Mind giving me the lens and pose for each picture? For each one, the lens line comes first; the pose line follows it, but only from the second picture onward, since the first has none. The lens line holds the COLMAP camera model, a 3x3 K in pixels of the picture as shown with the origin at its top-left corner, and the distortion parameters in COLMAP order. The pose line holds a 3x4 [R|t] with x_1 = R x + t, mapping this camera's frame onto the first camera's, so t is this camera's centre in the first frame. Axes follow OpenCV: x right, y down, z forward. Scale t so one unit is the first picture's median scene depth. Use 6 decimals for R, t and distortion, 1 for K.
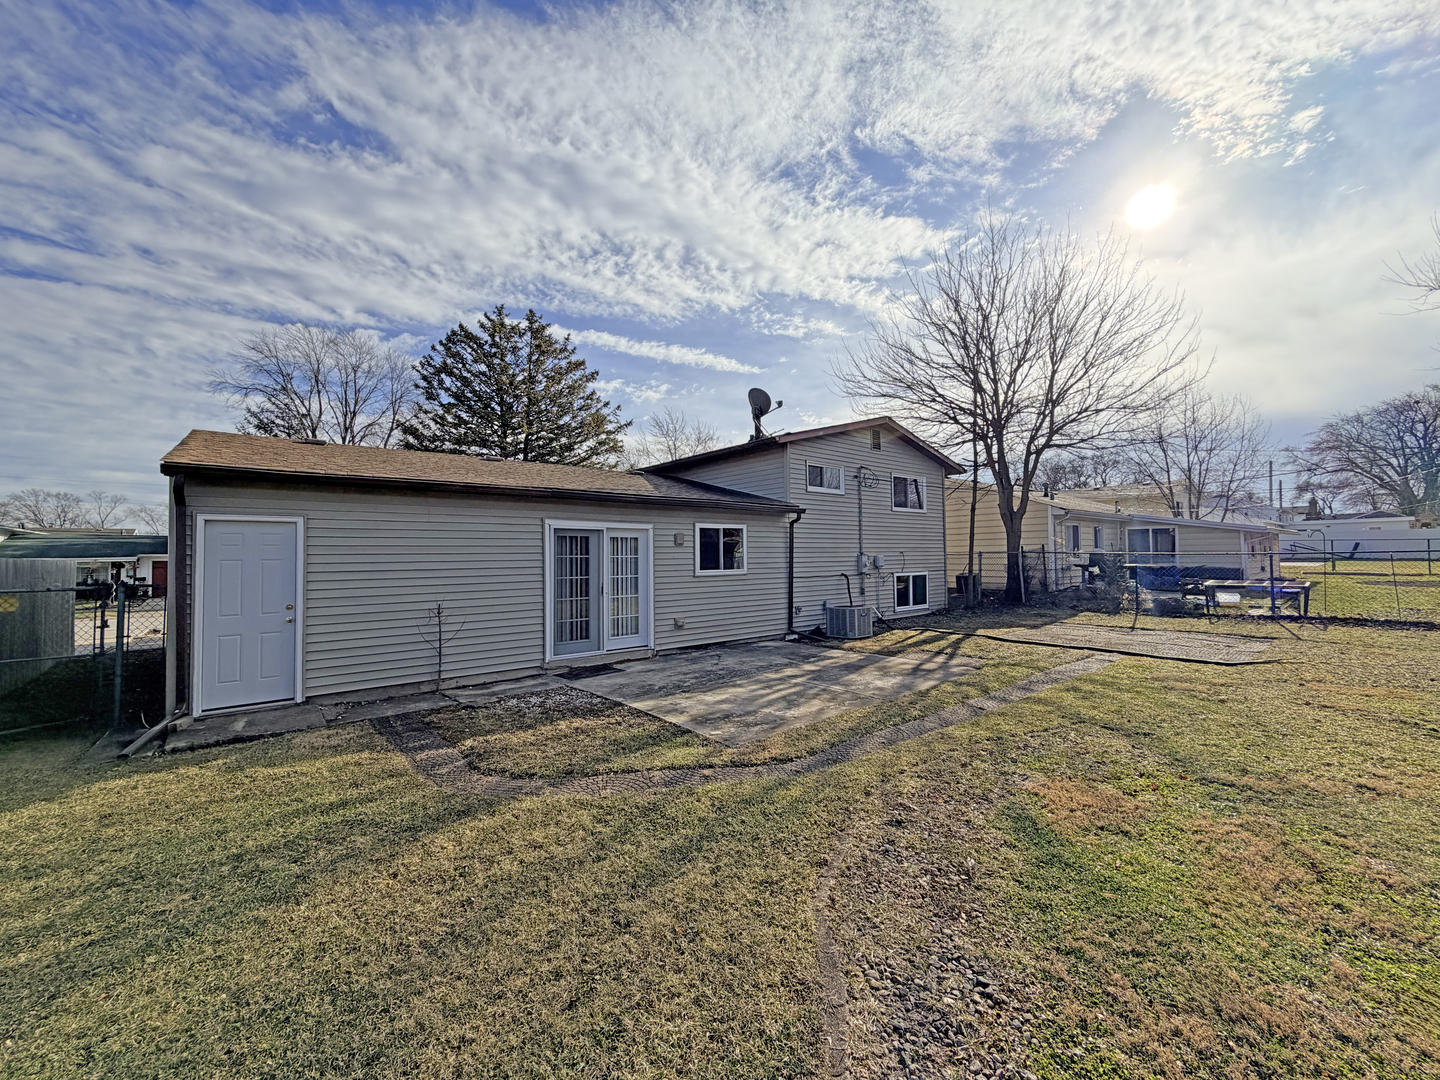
lens RADIAL K [[605.6, 0, 720.0], [0, 605.6, 540.0], [0, 0, 1]] dist [-0.001016, 0.000012]
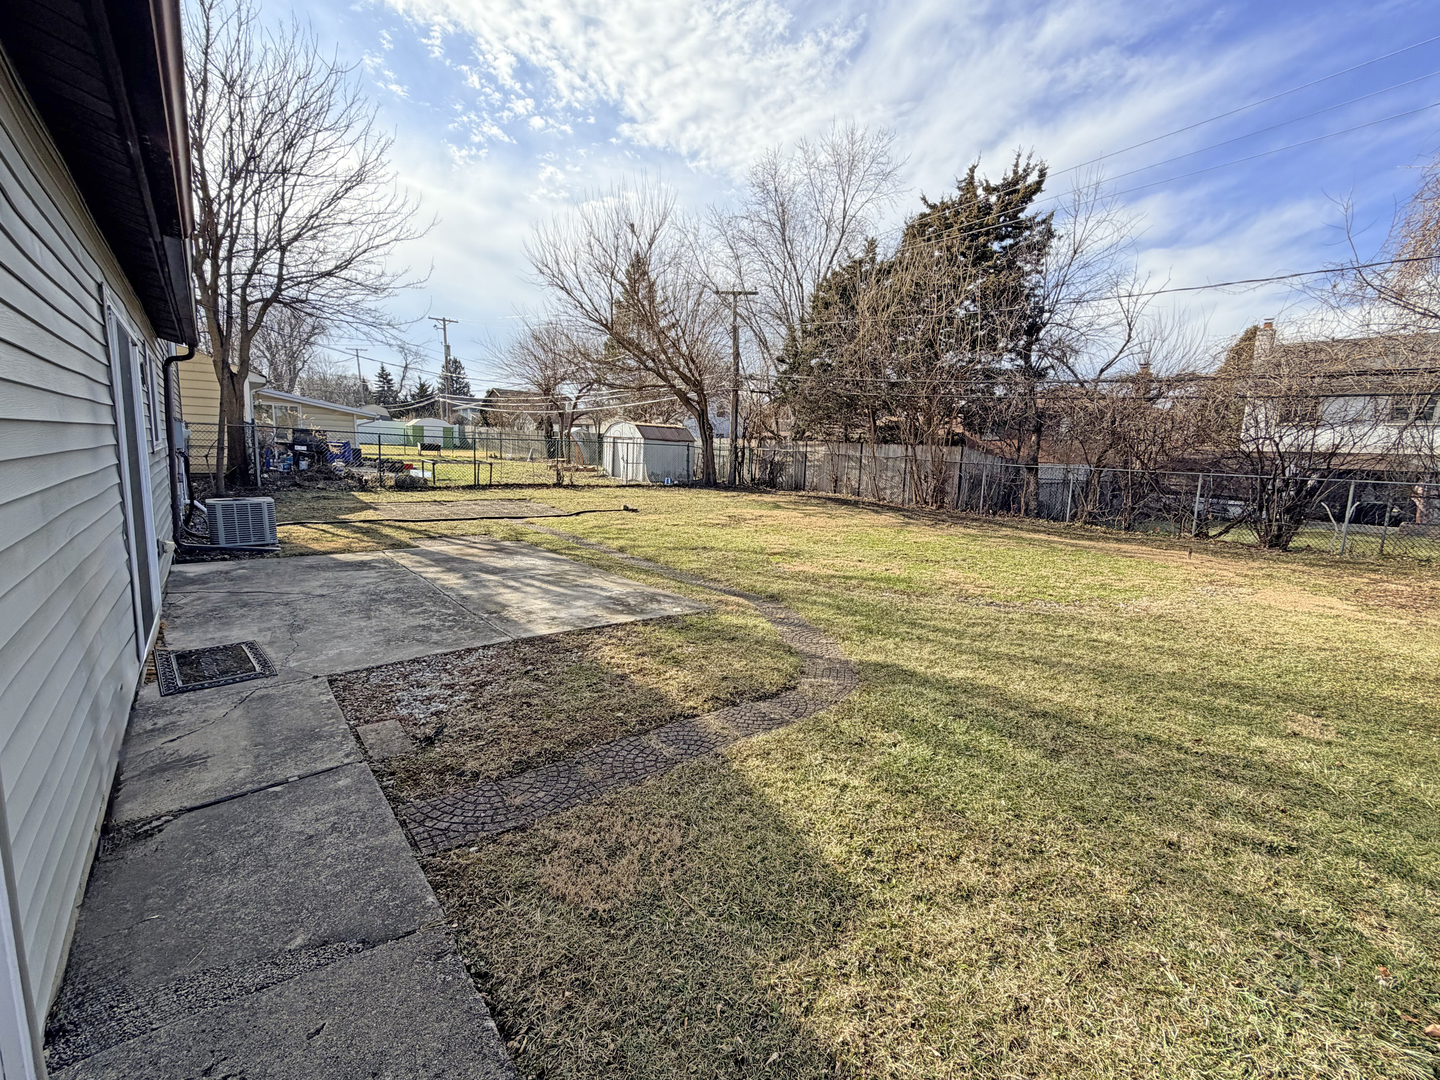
lens RADIAL K [[605.6, 0, 720.0], [0, 605.6, 540.0], [0, 0, 1]] dist [-0.001016, 0.000012]
pose [[0.007370, -0.141315, 0.989937, -0.946152], [-0.059934, 0.988122, 0.141502, 0.042868], [-0.998175, -0.060374, -0.001187, 0.861230]]
